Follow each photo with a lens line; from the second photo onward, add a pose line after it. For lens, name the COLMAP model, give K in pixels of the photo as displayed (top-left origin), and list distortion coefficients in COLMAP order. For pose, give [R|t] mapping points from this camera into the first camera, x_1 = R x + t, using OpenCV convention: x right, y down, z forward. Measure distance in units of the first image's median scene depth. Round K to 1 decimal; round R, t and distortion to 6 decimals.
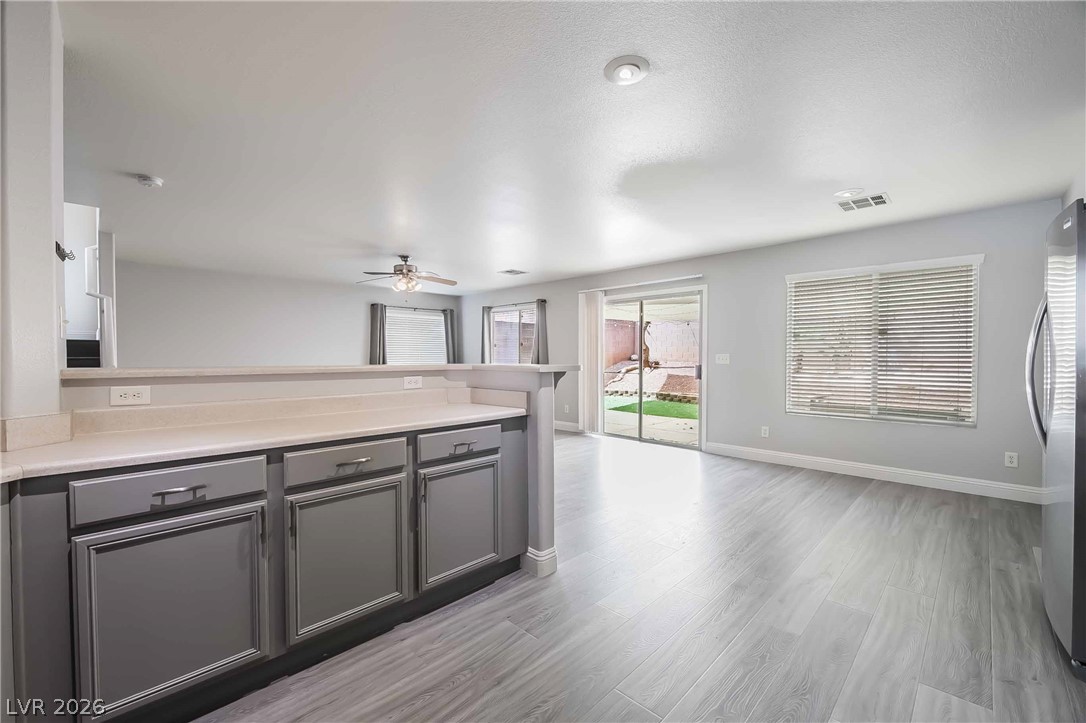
lens RADIAL K [[451.2, 0, 561.8], [0, 451.2, 366.4], [0, 0, 1]] dist [-0.001588, -0.001882]
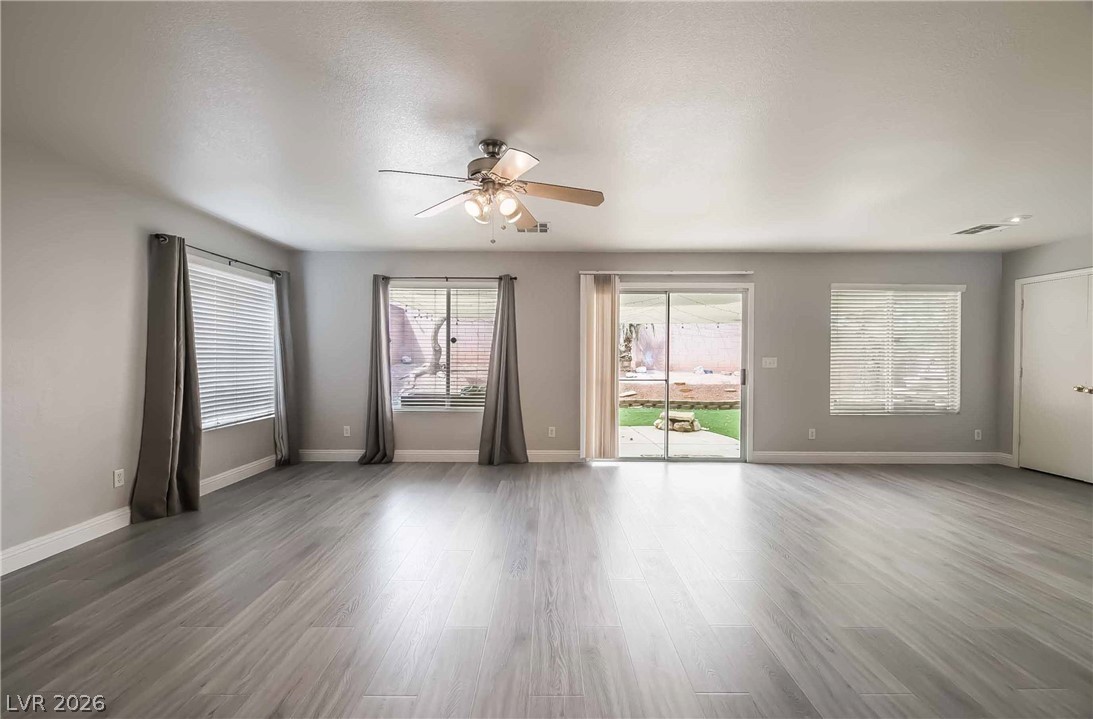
lens RADIAL K [[454.1, 0, 562.3], [0, 454.1, 358.8], [0, 0, 1]] dist [-0.001588, -0.001882]
pose [[0.724304, 0.001905, 0.689478, -0.519487], [0.011190, 0.999832, -0.014517, -0.012790], [-0.689390, 0.018230, 0.724161, 0.501641]]
